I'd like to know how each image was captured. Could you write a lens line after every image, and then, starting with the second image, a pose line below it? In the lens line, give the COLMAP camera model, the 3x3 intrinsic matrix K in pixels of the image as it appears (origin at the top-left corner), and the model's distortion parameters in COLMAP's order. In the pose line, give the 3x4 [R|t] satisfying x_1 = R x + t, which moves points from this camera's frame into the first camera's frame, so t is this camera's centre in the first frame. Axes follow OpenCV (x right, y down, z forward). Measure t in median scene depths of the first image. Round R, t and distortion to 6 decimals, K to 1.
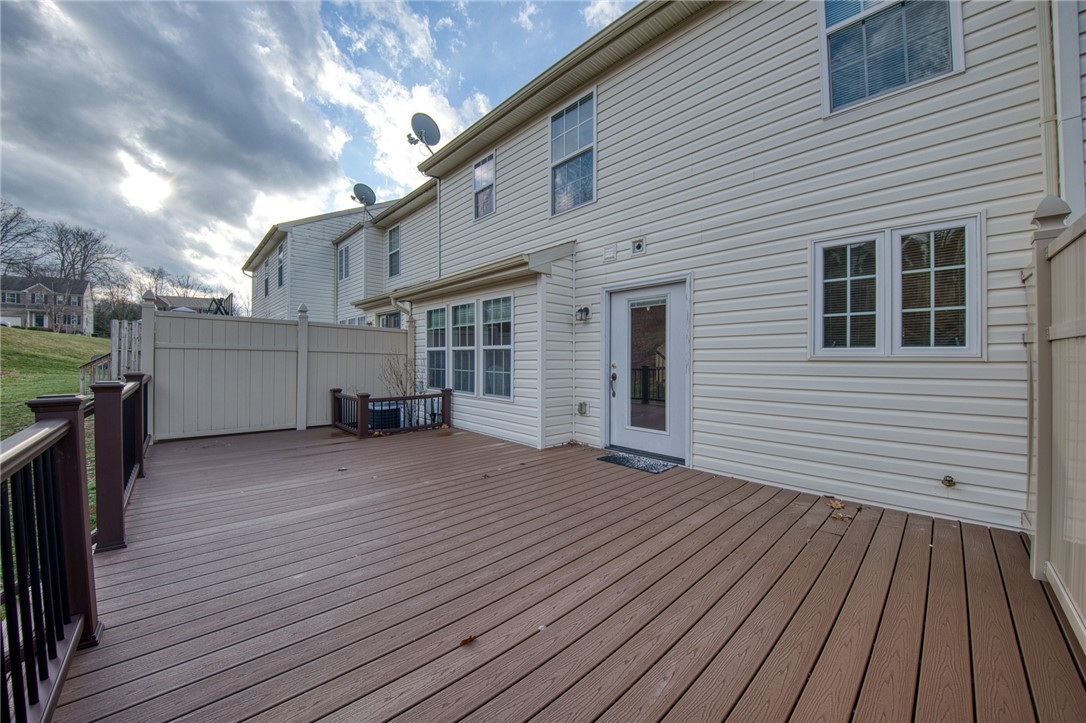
lens RADIAL K [[384.9, 0, 543.0], [0, 384.9, 361.5], [0, 0, 1]] dist [-0.026363, -0.000139]
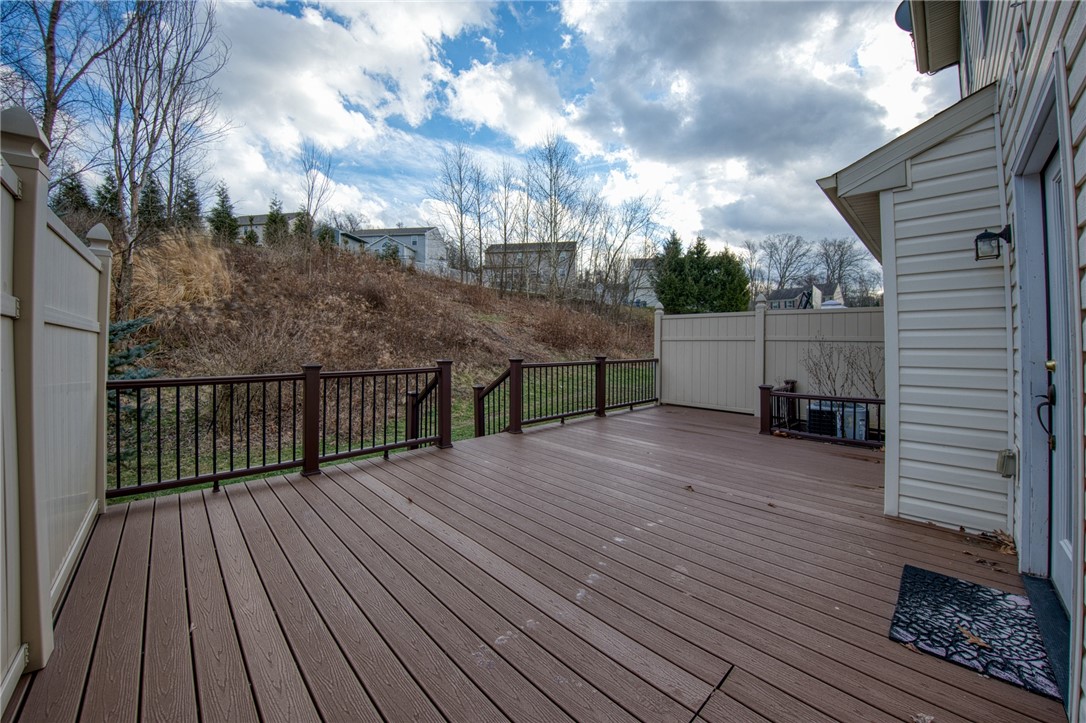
lens RADIAL K [[400.9, 0, 542.7], [0, 400.9, 352.5], [0, 0, 1]] dist [-0.021483, -0.000146]
pose [[0.020117, 0.011290, -0.999734, 0.549744], [-0.014578, 0.999833, 0.010998, -0.001010], [0.999691, 0.014353, 0.020279, 0.505435]]
